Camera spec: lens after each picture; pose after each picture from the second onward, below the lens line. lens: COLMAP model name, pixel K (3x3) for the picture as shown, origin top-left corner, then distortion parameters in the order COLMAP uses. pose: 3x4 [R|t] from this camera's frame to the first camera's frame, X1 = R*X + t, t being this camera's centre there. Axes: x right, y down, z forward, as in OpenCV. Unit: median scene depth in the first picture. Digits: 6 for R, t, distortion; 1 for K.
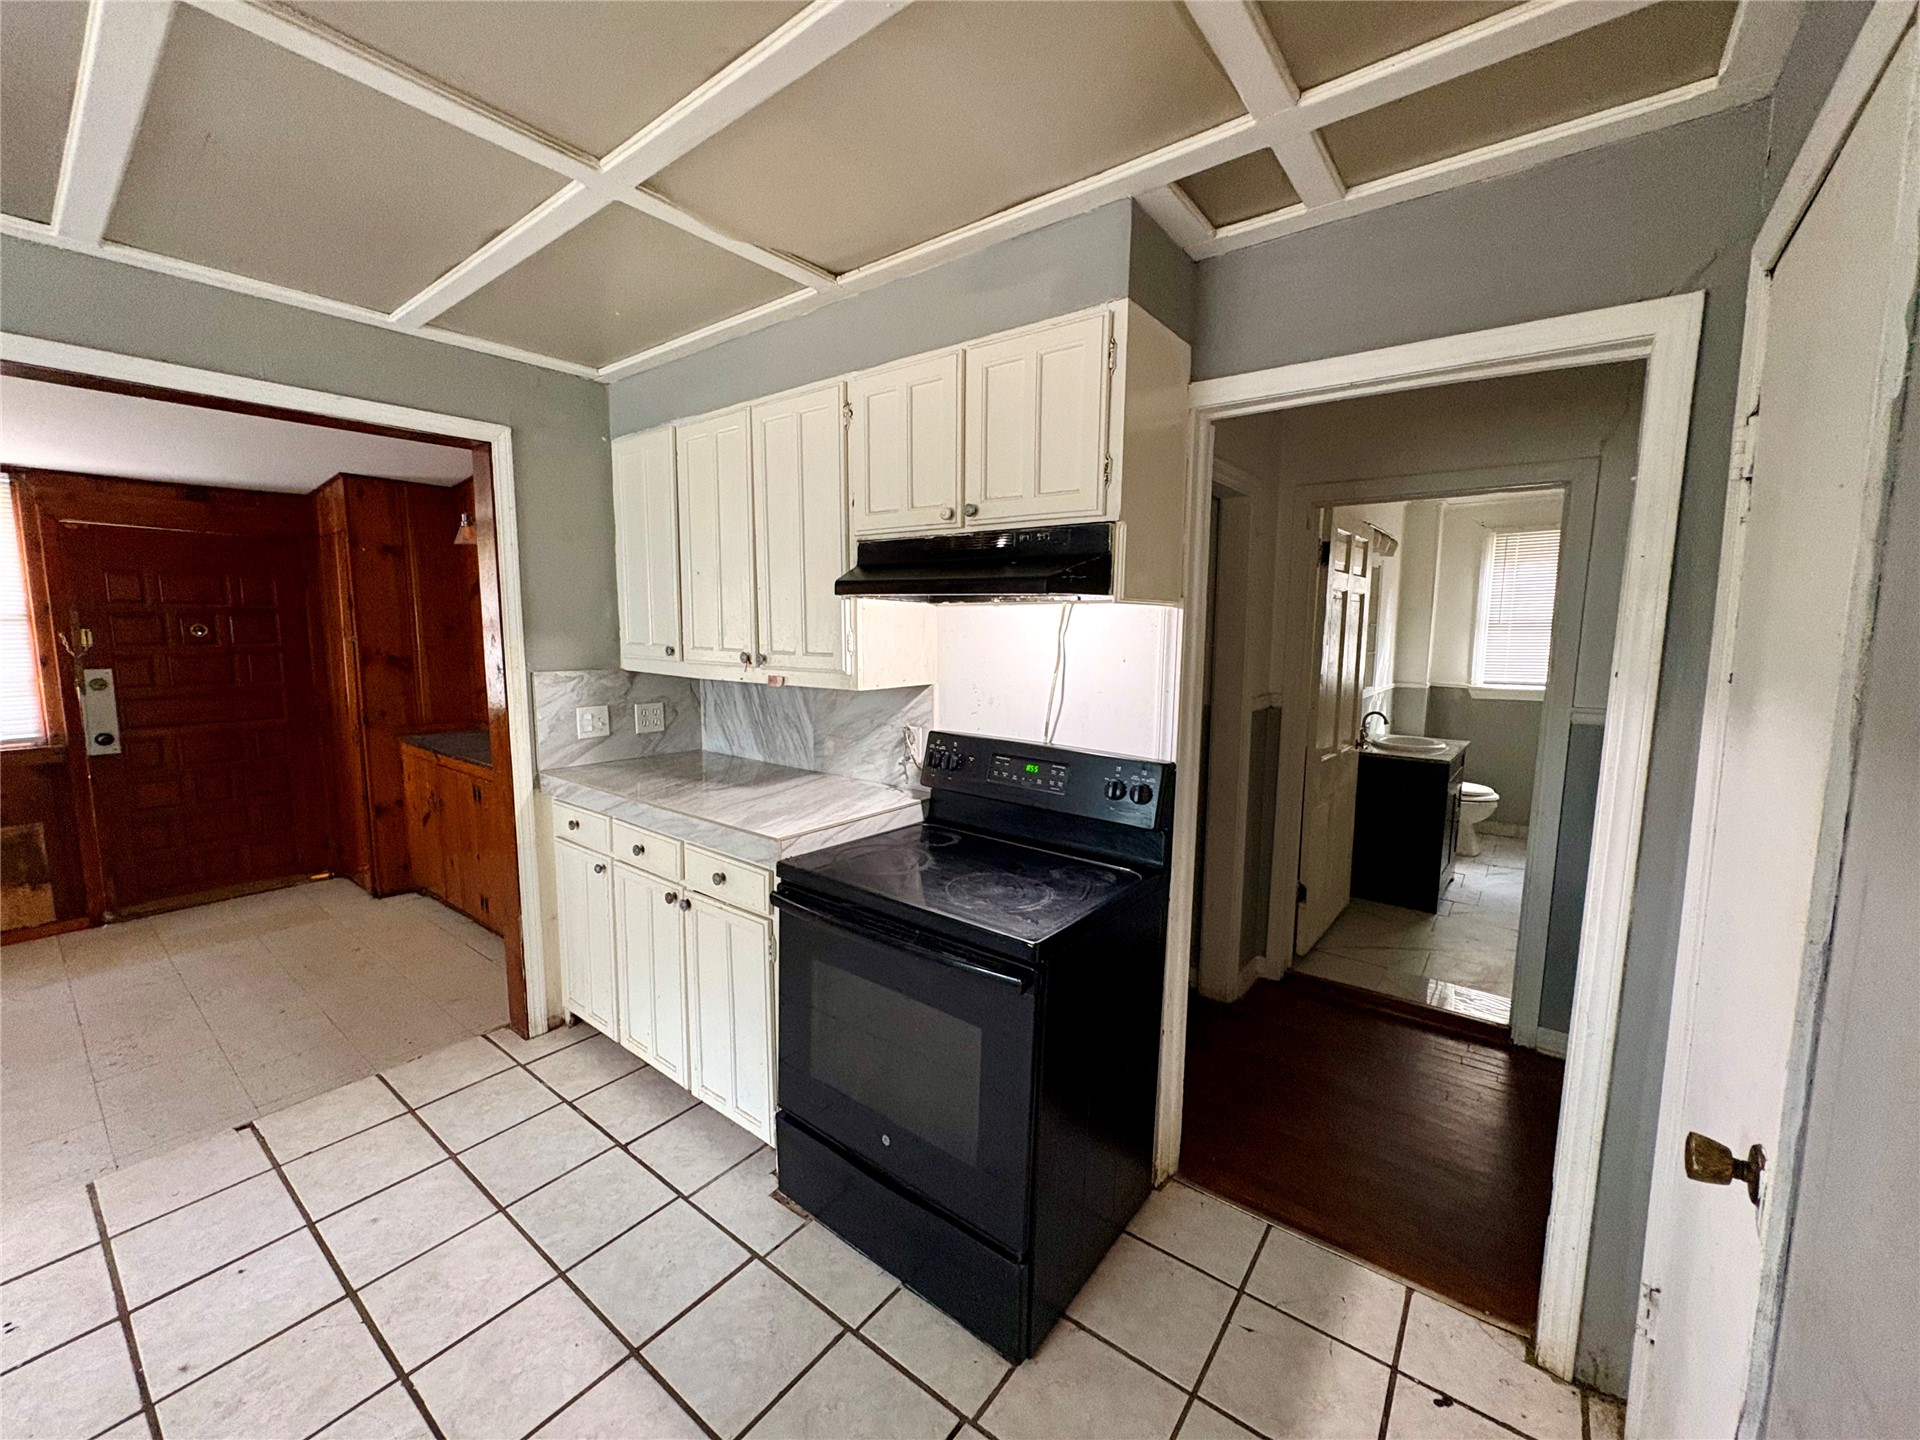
lens RADIAL K [[764.7, 0, 959.0], [0, 764.7, 719.0], [0, 0, 1]] dist [0.000130, 0.000161]
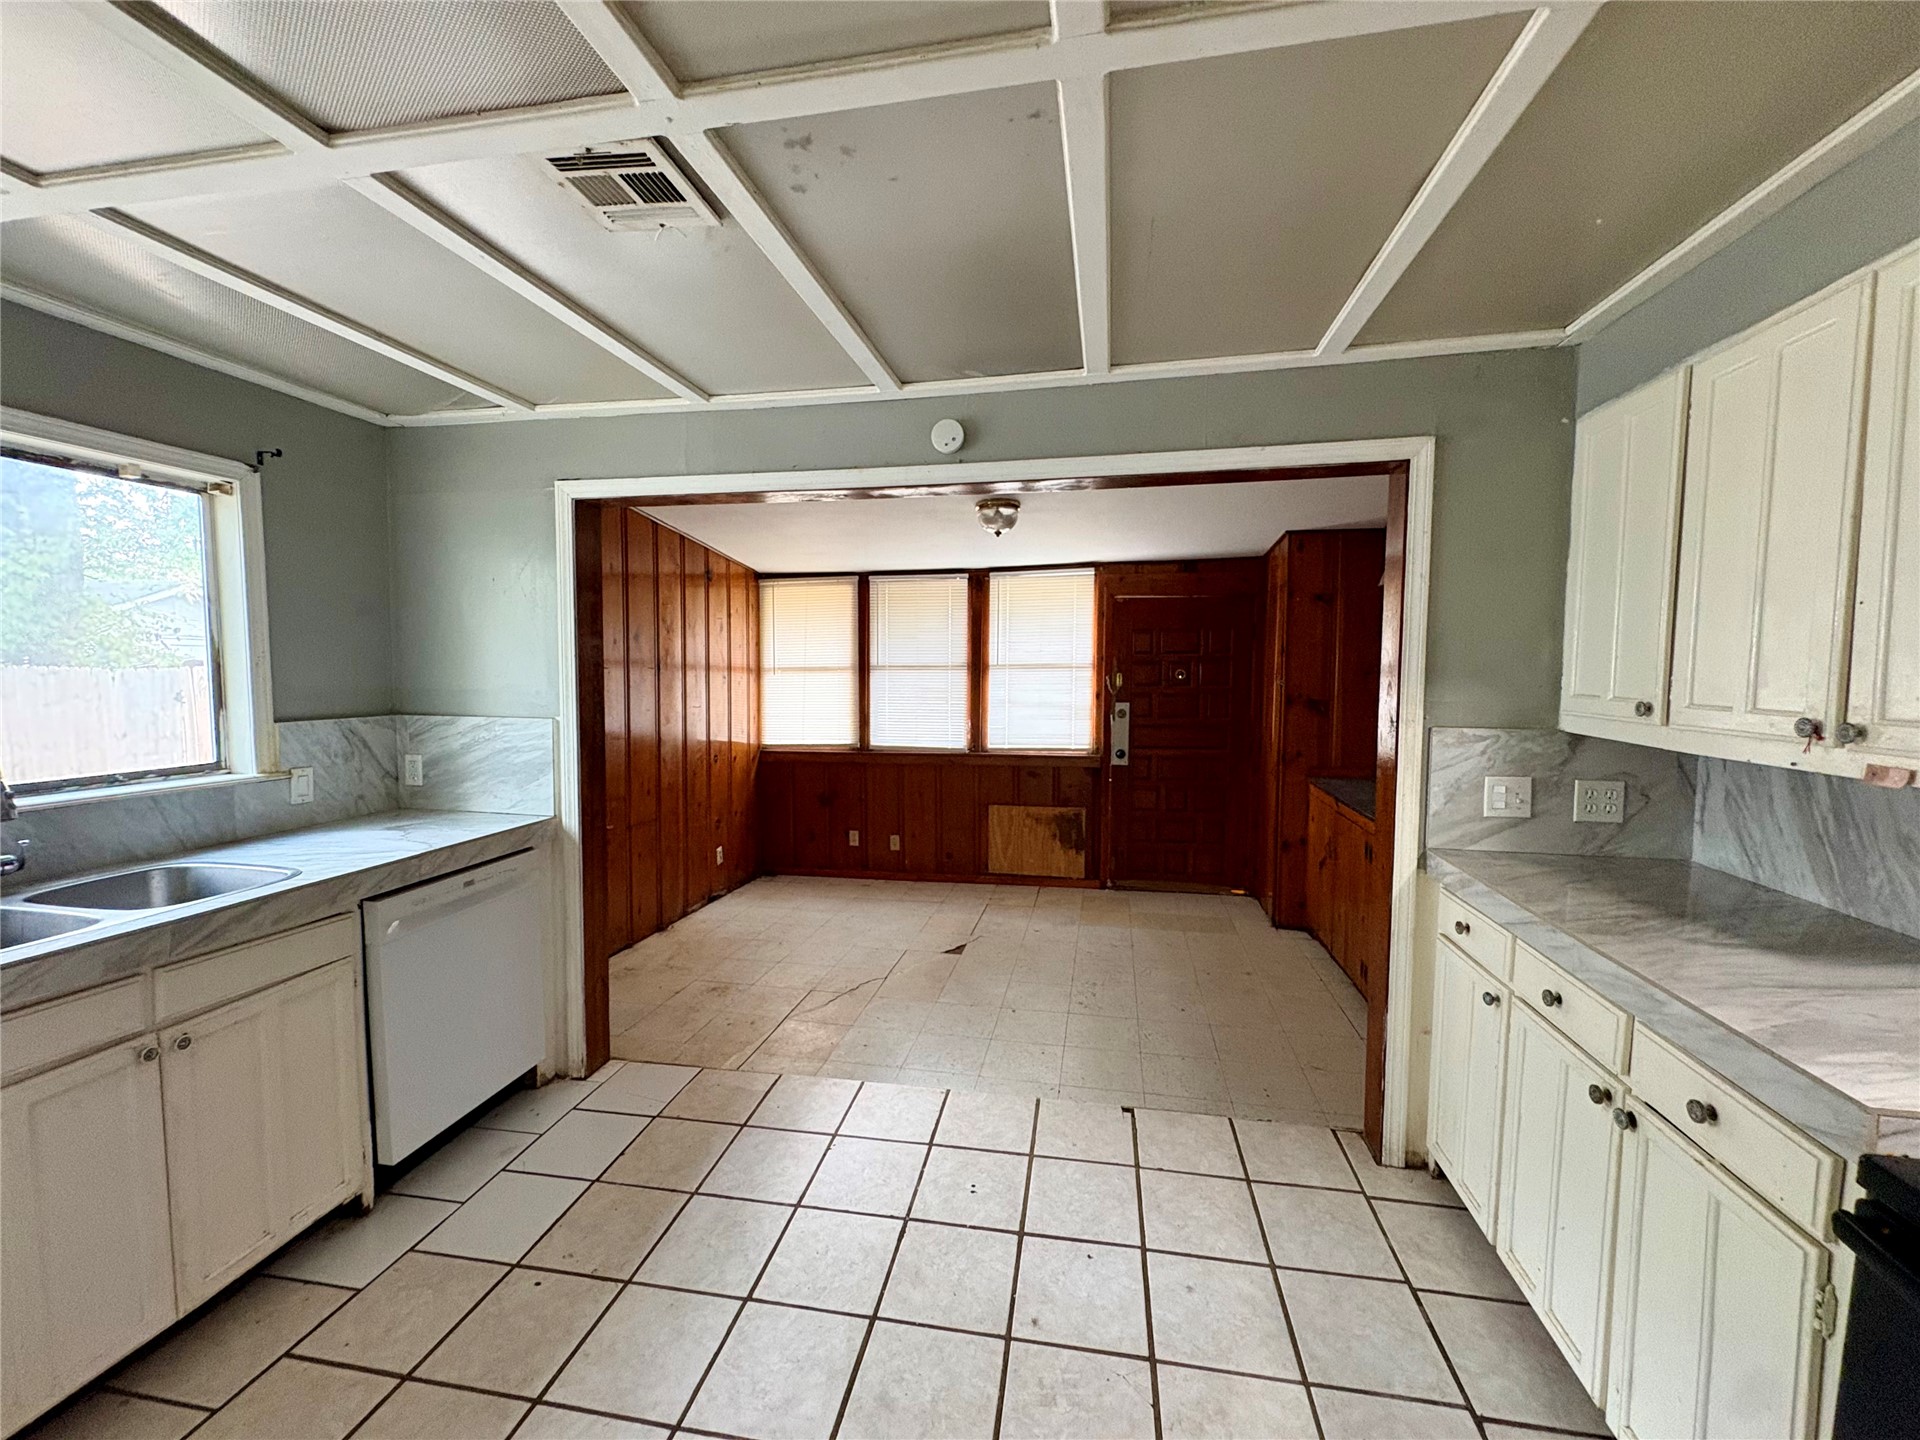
lens RADIAL K [[764.7, 0, 959.0], [0, 764.7, 719.0], [0, 0, 1]] dist [0.000130, 0.000161]
pose [[0.453659, 0.054296, -0.889520, -0.057980], [-0.103649, 0.994583, 0.007847, -0.024399], [0.885127, 0.088638, 0.456829, 0.175493]]
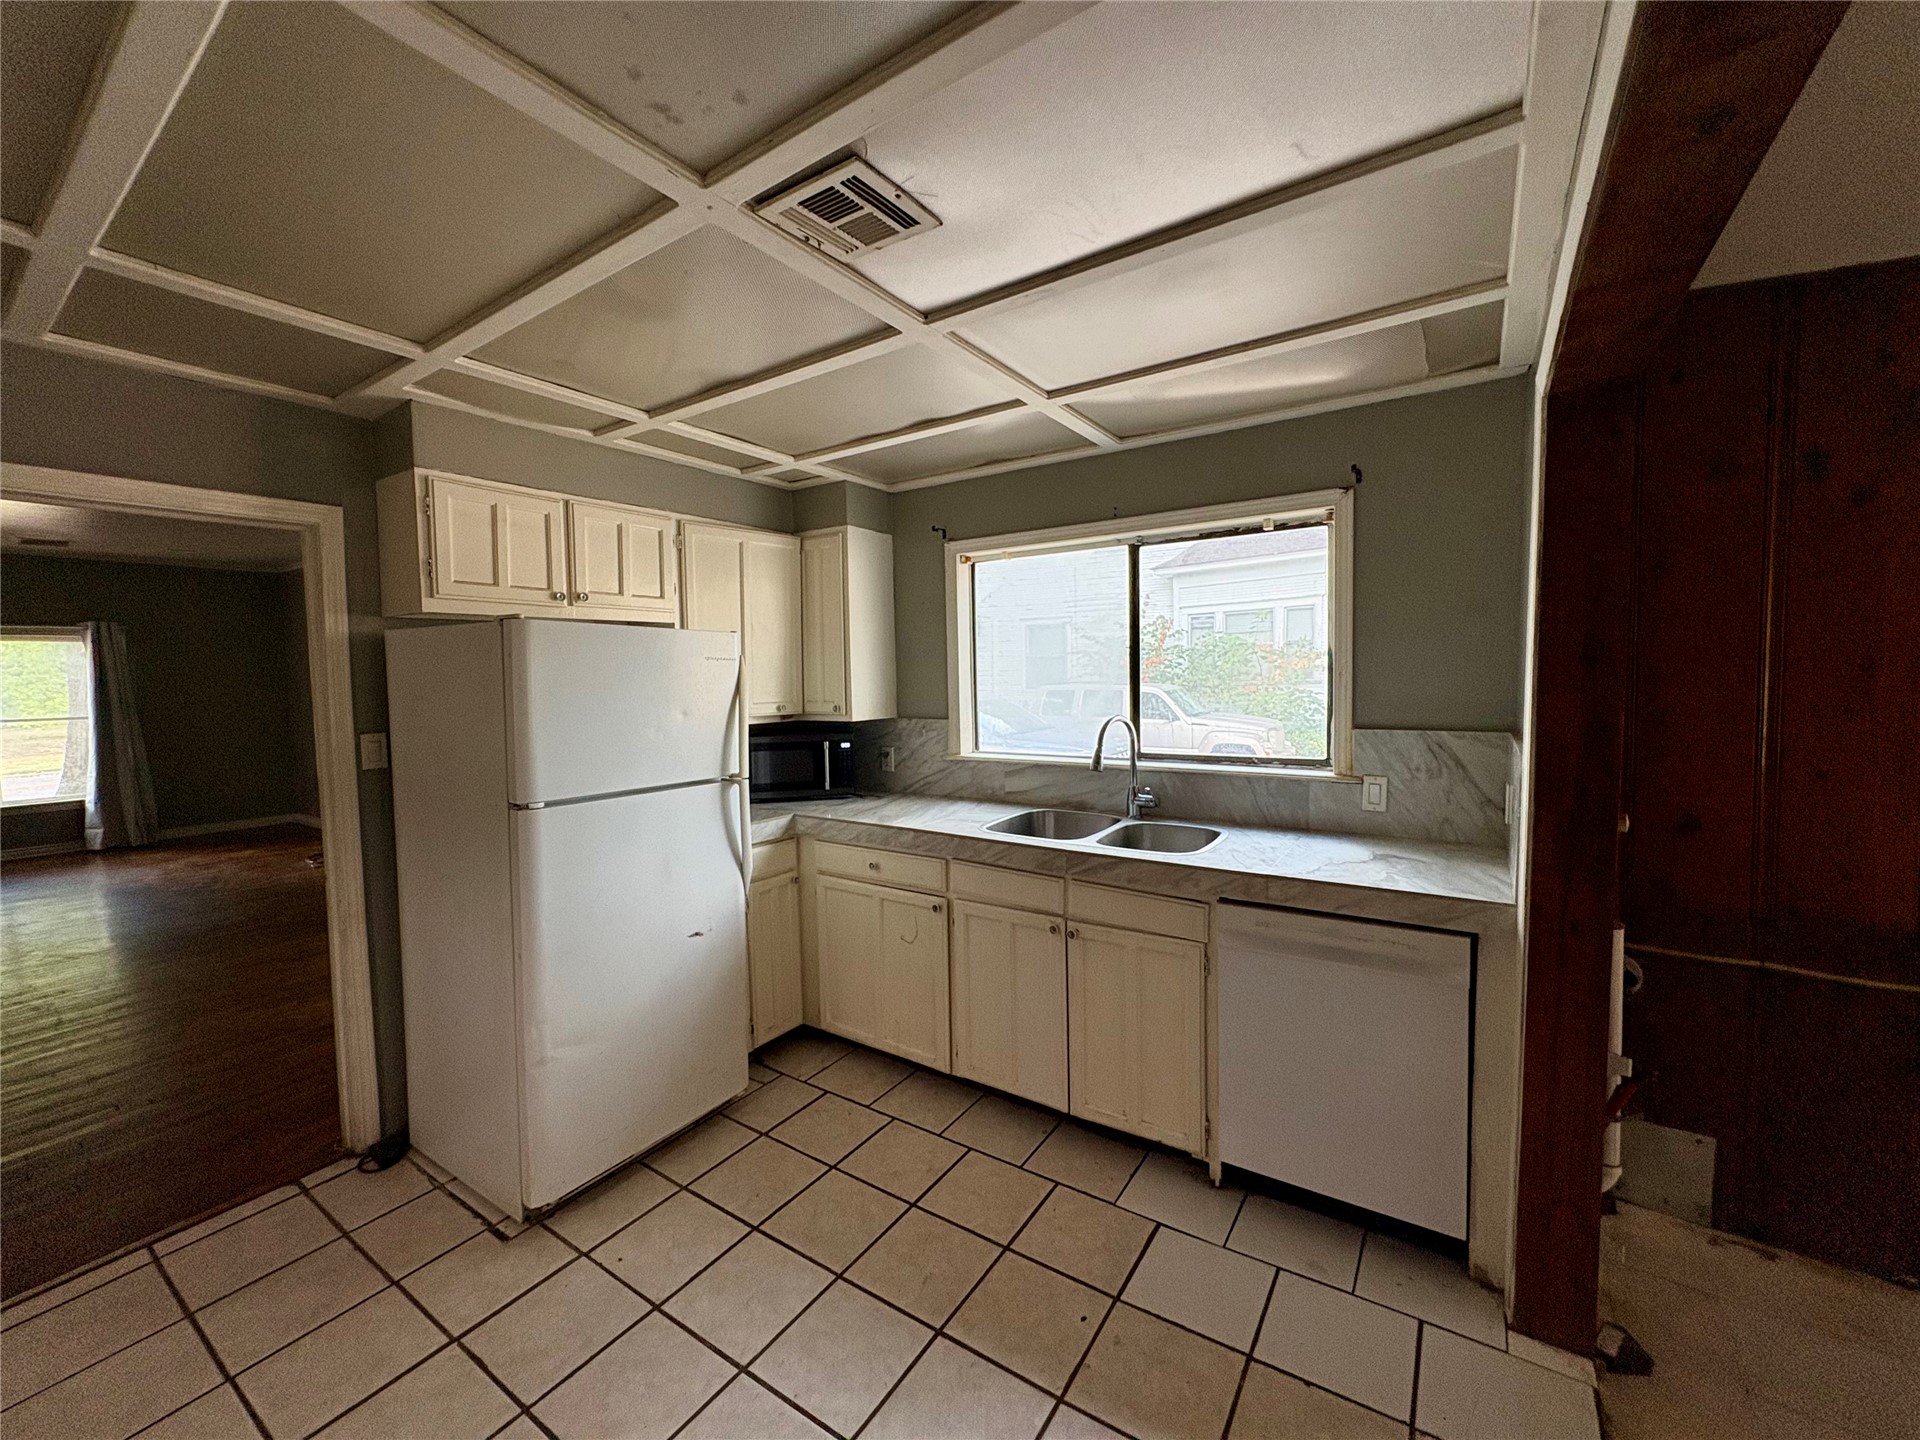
lens RADIAL K [[764.7, 0, 959.0], [0, 764.7, 719.0], [0, 0, 1]] dist [0.000130, 0.000161]
pose [[-0.997874, 0.016025, -0.063174, -0.692870], [0.004926, 0.985072, 0.172074, -0.107828], [0.064988, 0.171397, -0.983056, 0.779220]]
